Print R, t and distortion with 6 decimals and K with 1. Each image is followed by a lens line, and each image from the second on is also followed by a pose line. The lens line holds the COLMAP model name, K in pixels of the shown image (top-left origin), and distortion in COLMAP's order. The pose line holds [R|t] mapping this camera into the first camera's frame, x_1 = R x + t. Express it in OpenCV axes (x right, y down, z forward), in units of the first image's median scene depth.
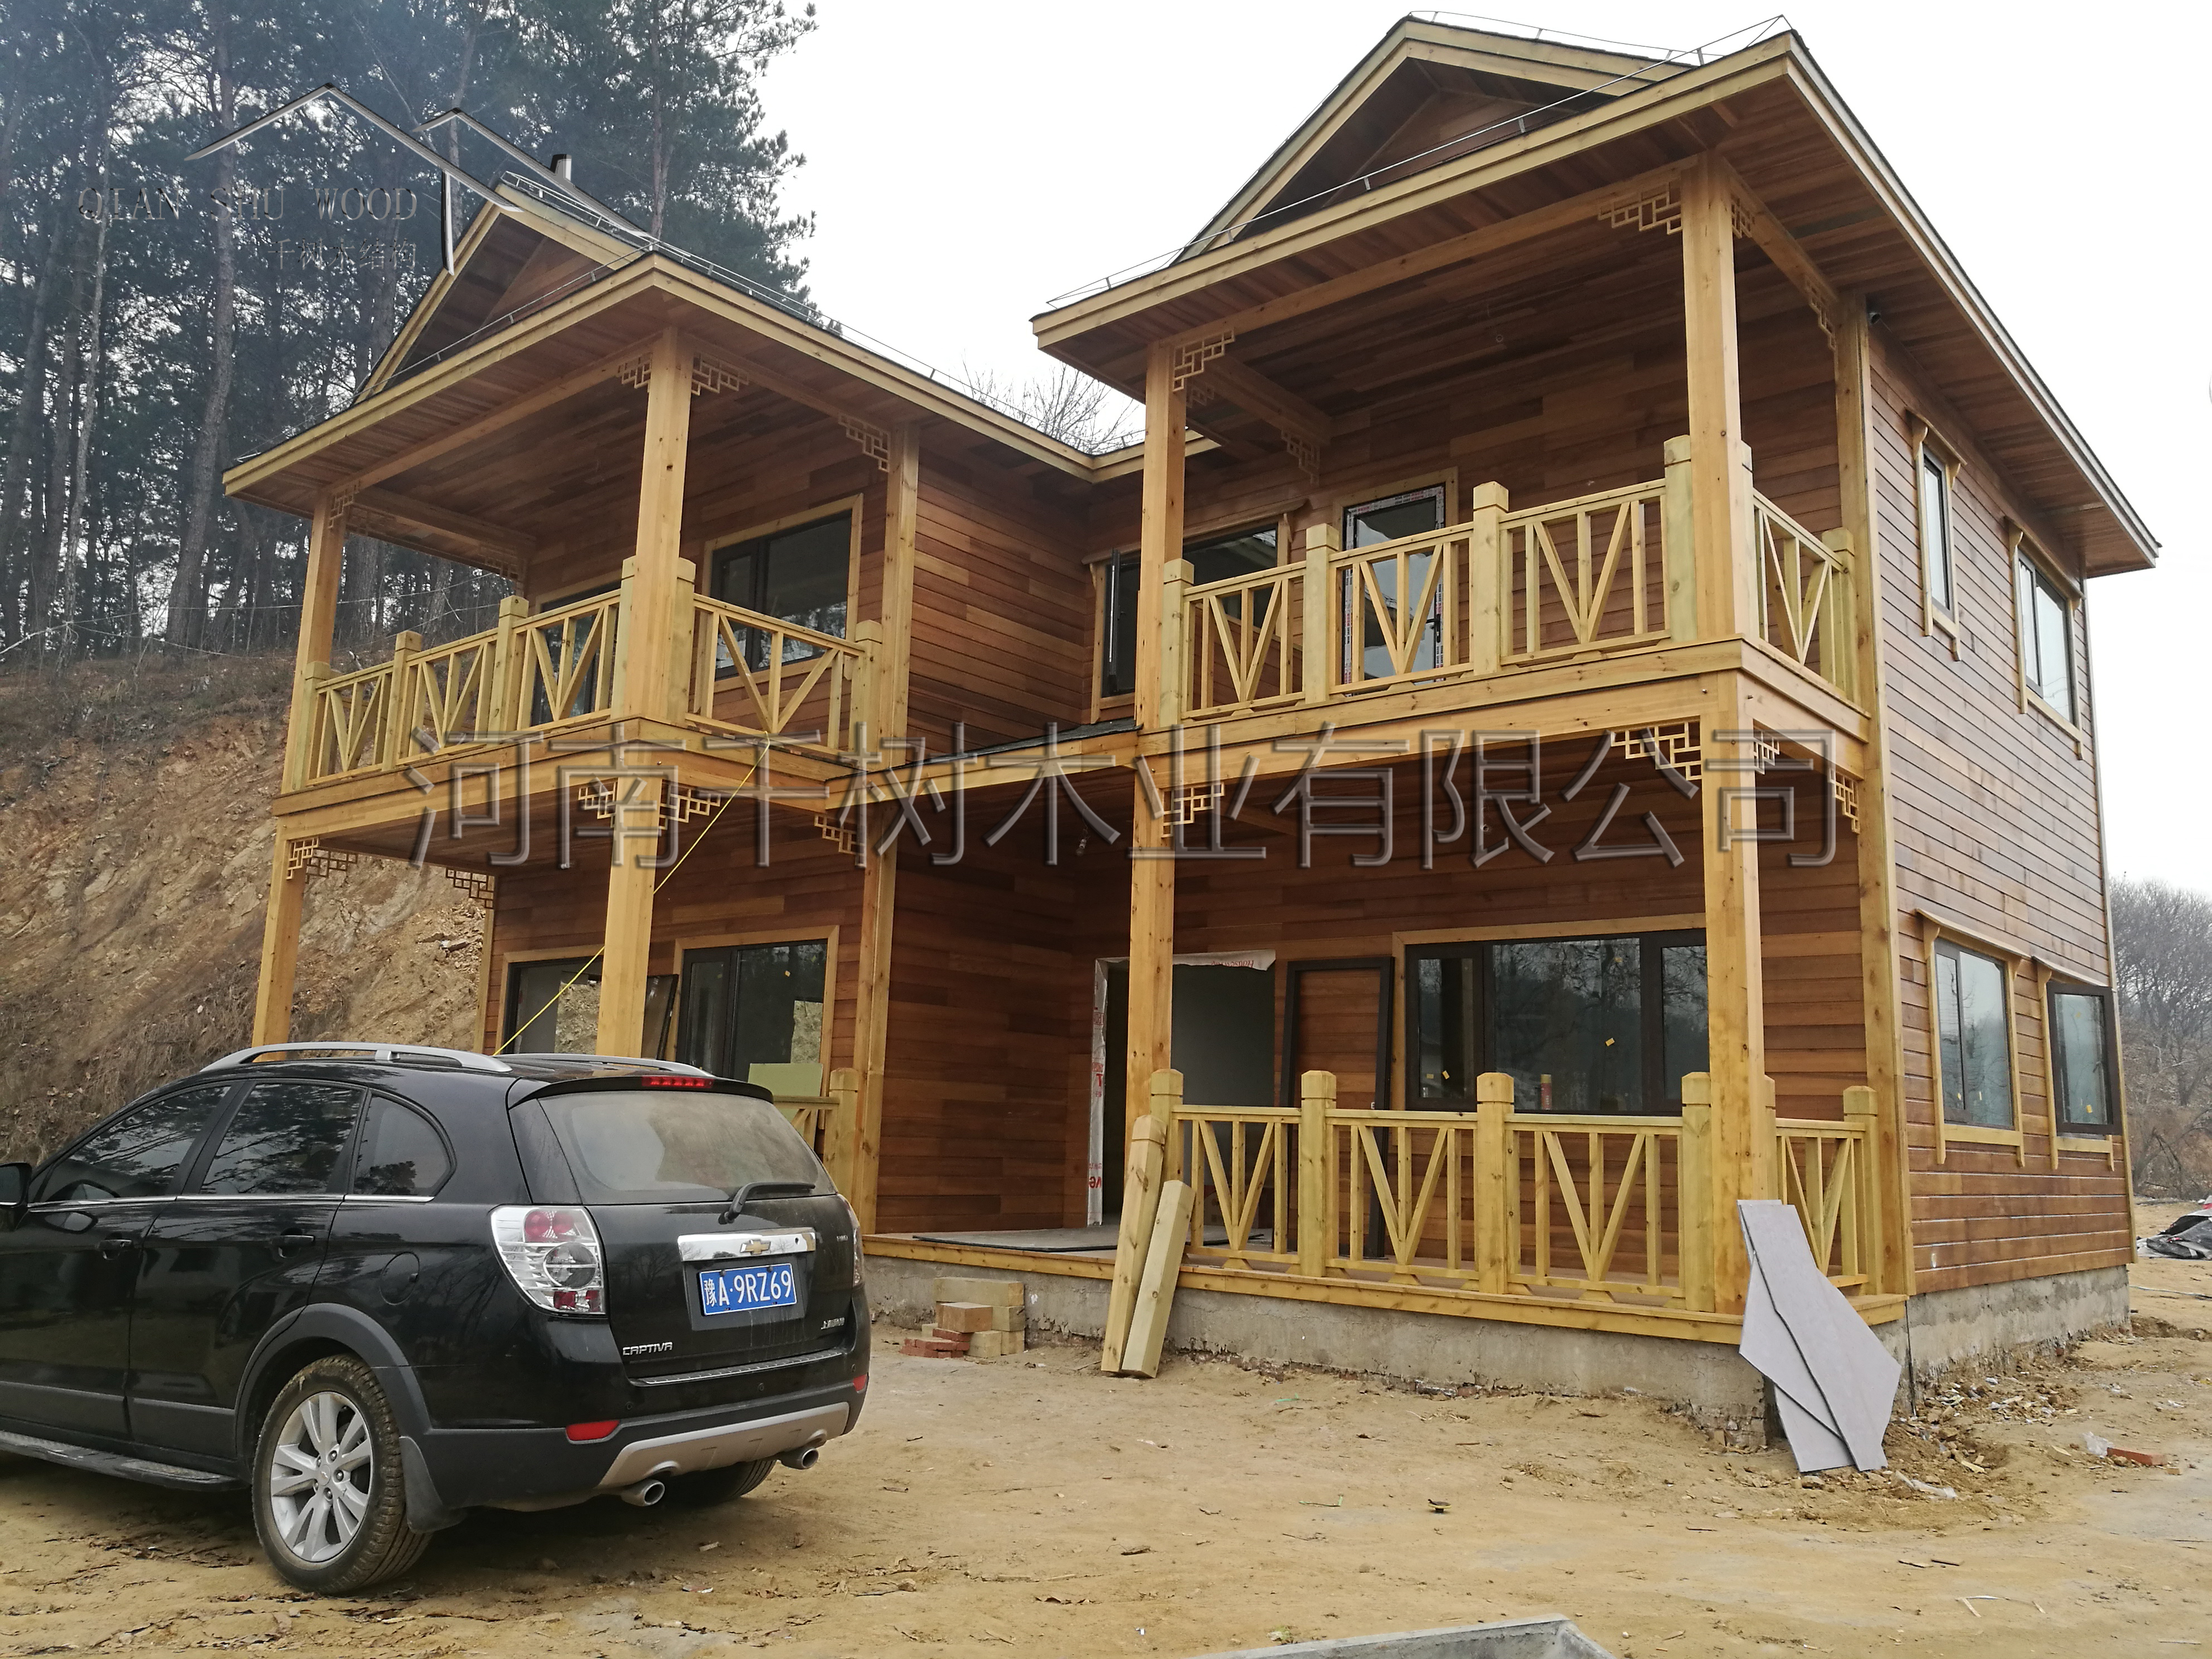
lens RADIAL K [[1738.6, 0, 1106.0], [0, 1738.6, 829.5], [0, 0, 1]] dist [-0.007976, -0.003756]
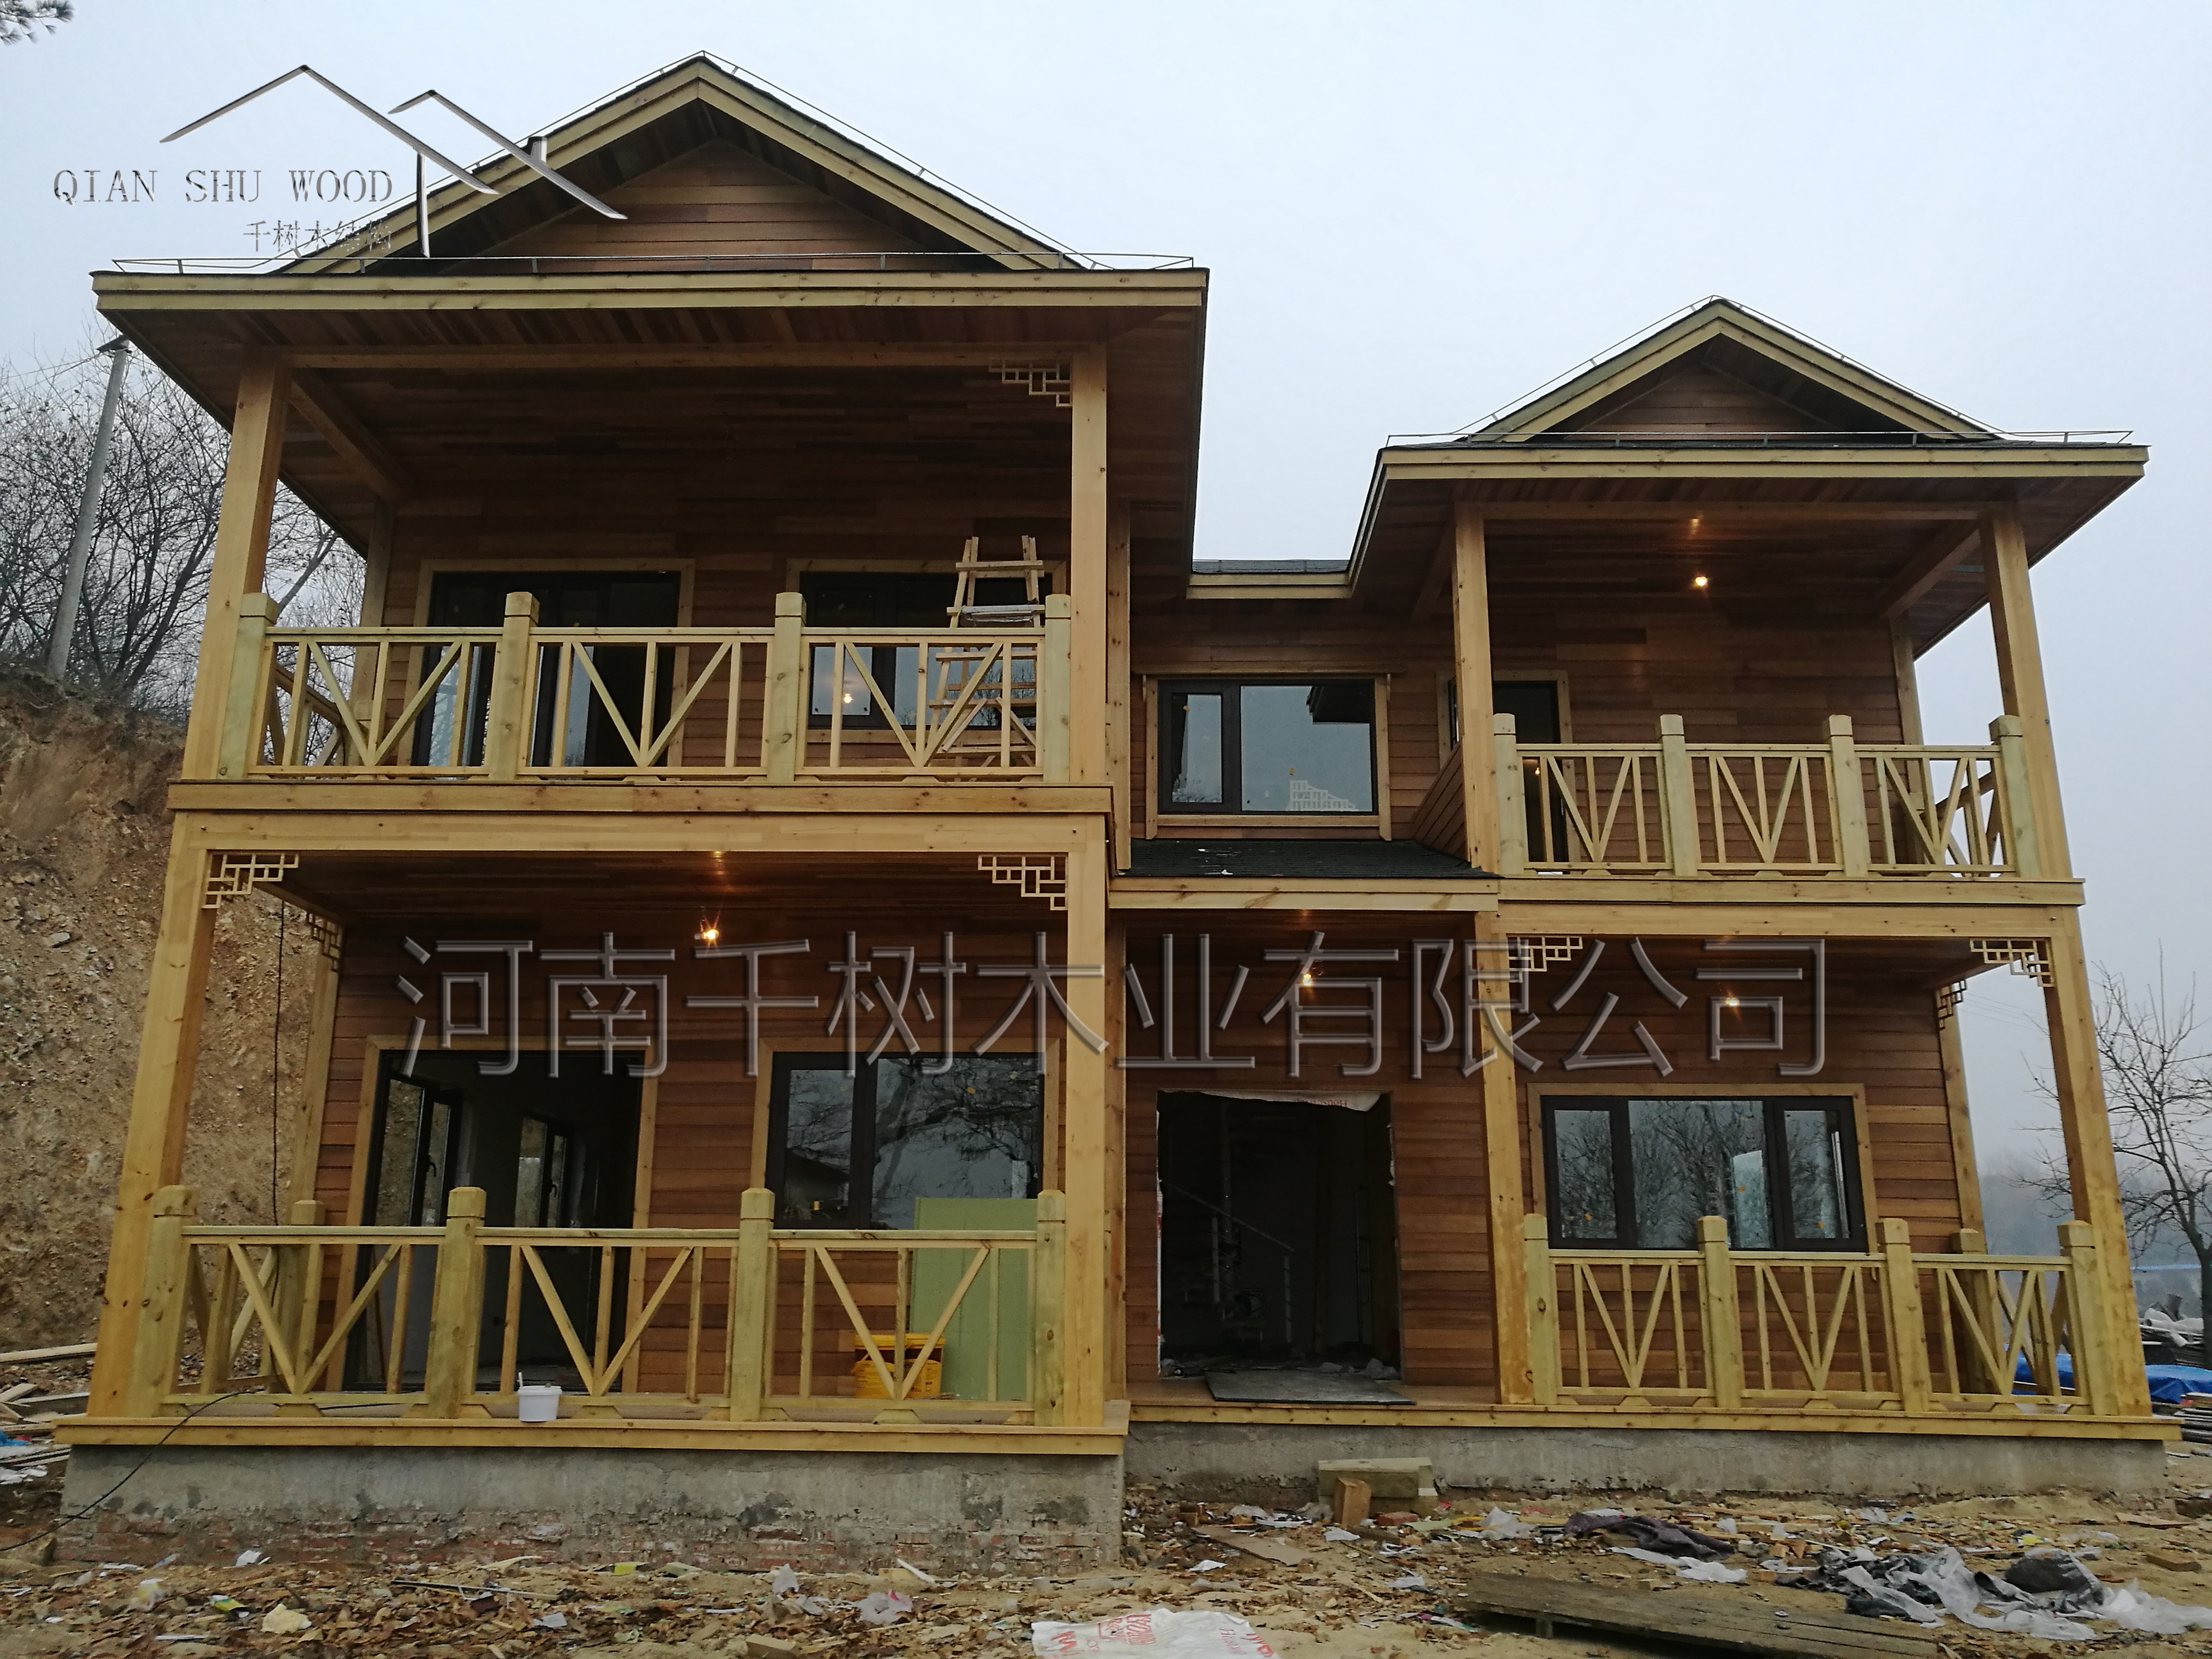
lens RADIAL K [[1694.4, 0, 1066.9], [0, 1694.4, 843.1], [0, 0, 1]] dist [-0.004494, 0.037388]
pose [[0.773832, 0.135443, 0.618740, -0.891351], [-0.095974, 0.990663, -0.096826, 0.050197], [-0.626078, 0.015544, 0.779606, 0.423710]]
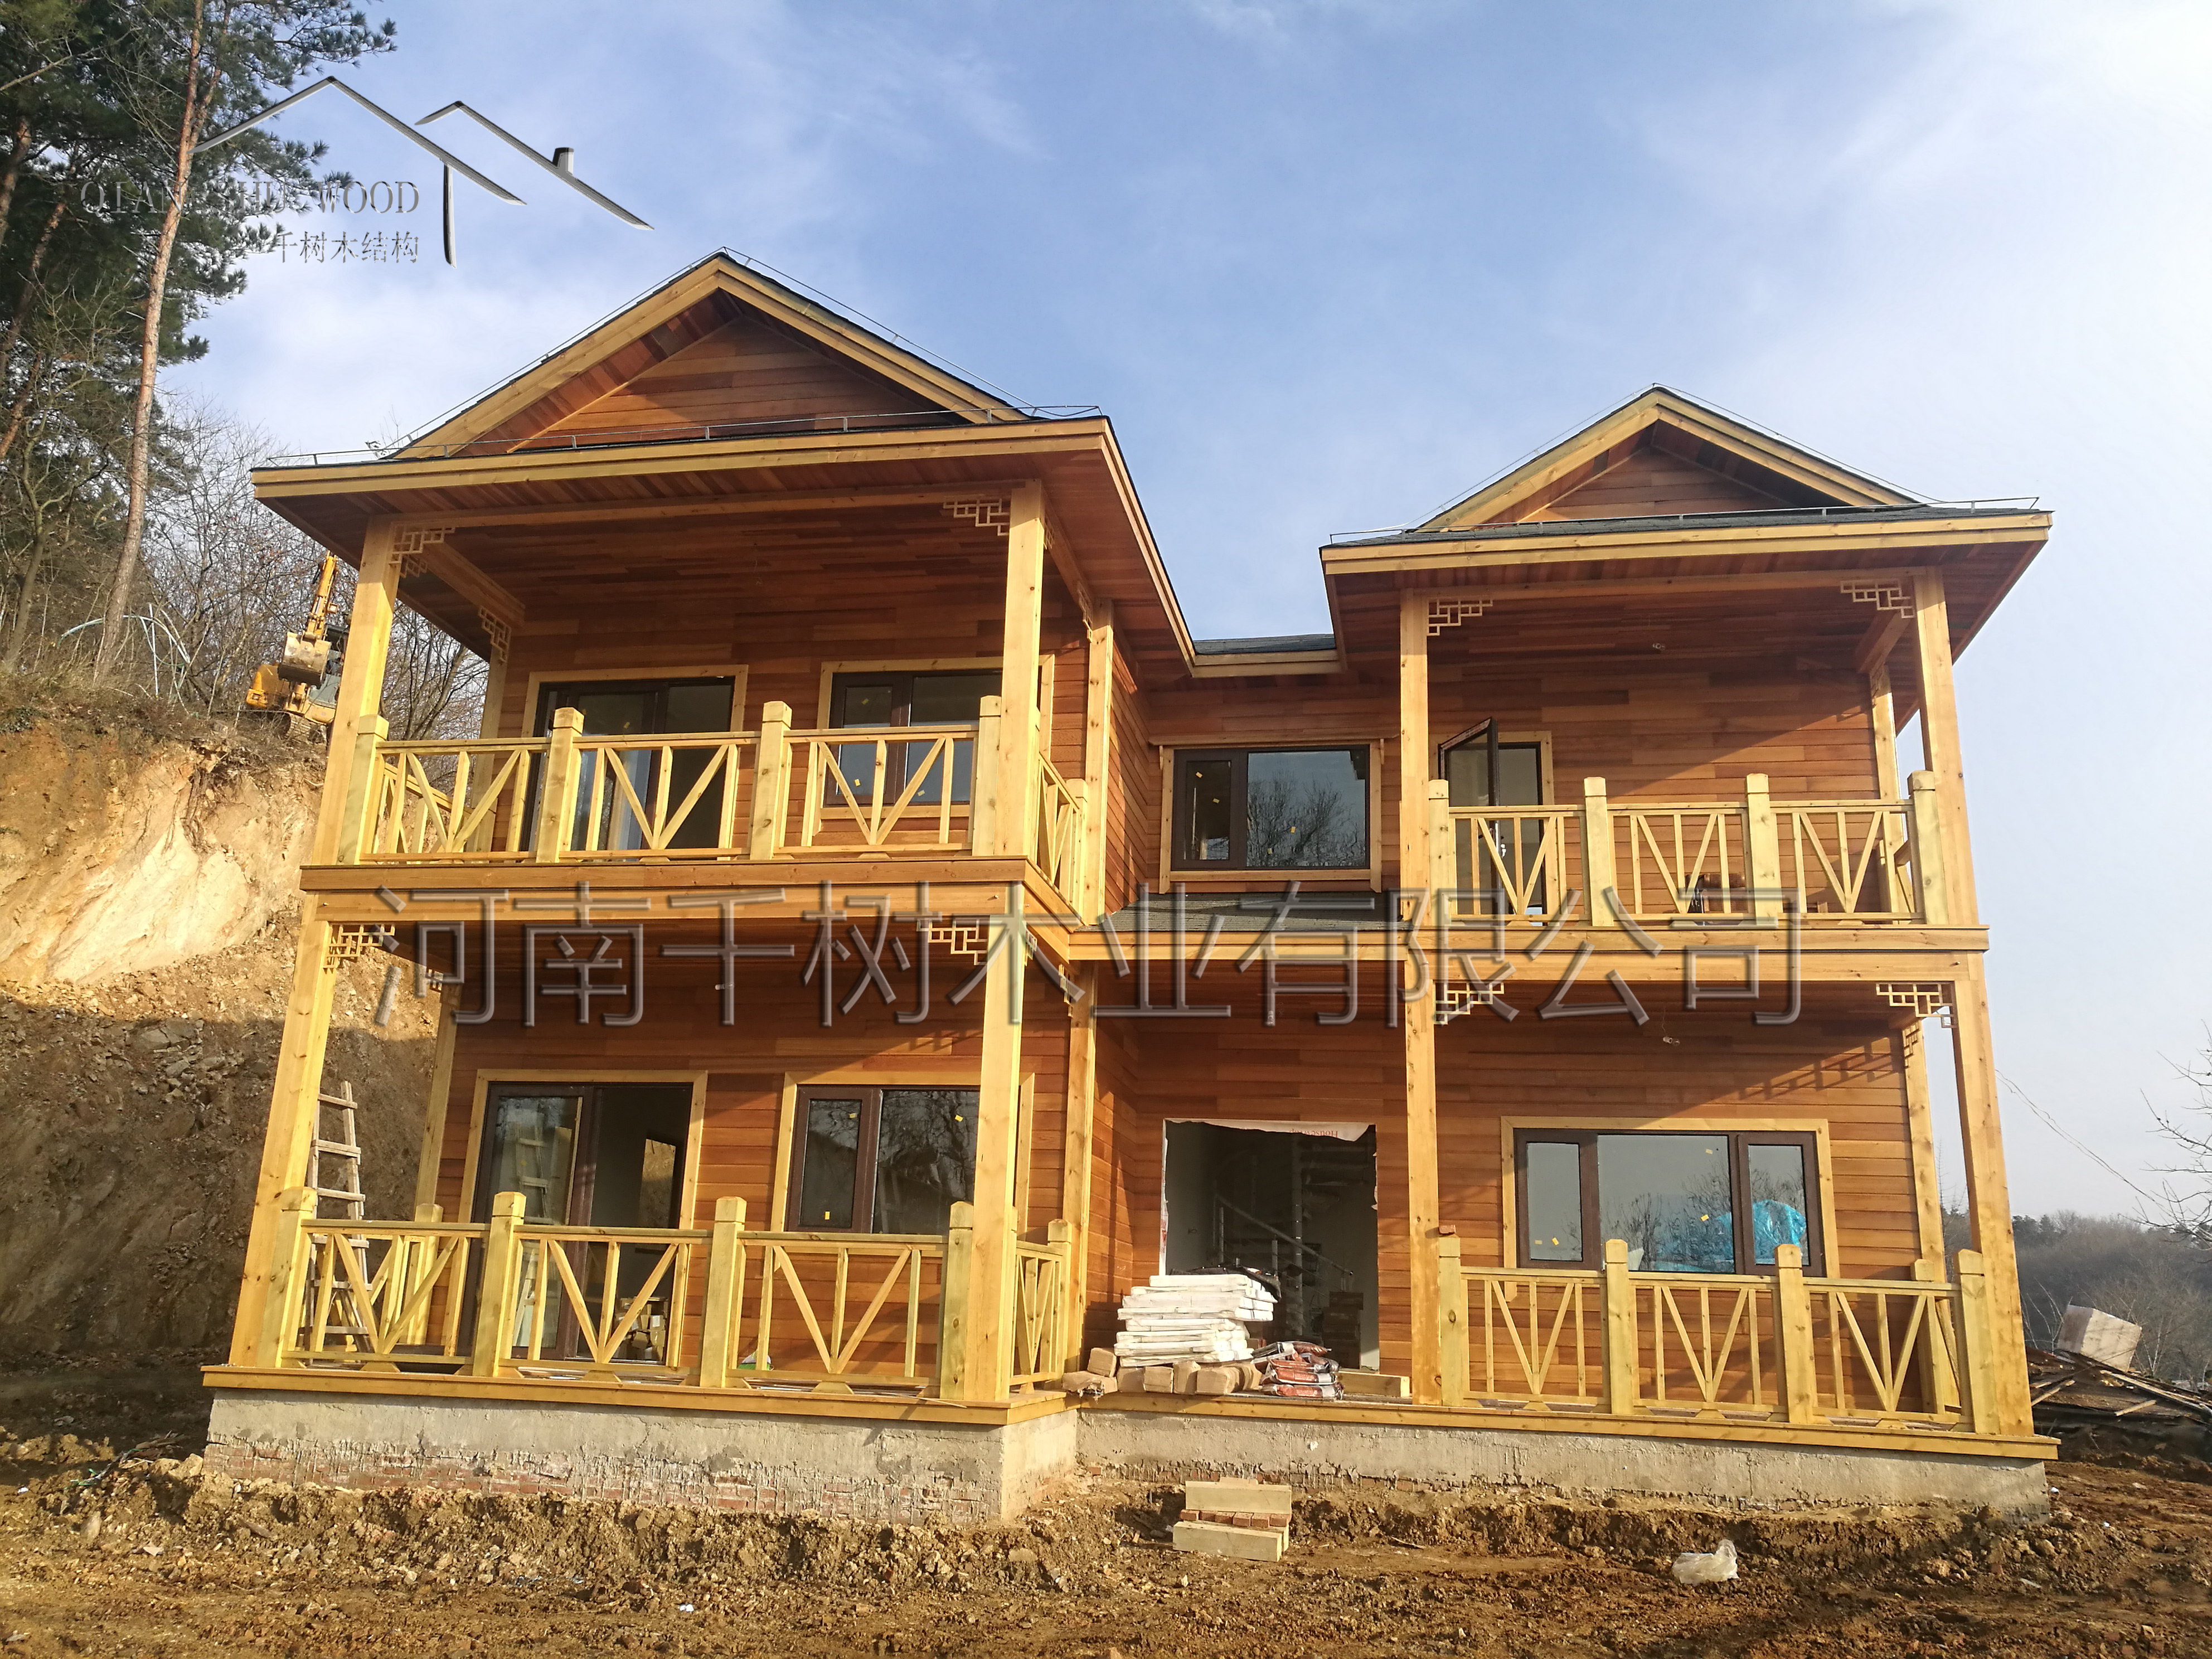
lens RADIAL K [[1730.3, 0, 1106.0], [0, 1730.3, 829.5], [0, 0, 1]] dist [0.013124, 0.008418]
pose [[0.867221, 0.133905, 0.479580, -0.796086], [-0.095207, 0.989983, -0.104254, 0.019282], [-0.488737, 0.044752, 0.871283, 0.123874]]
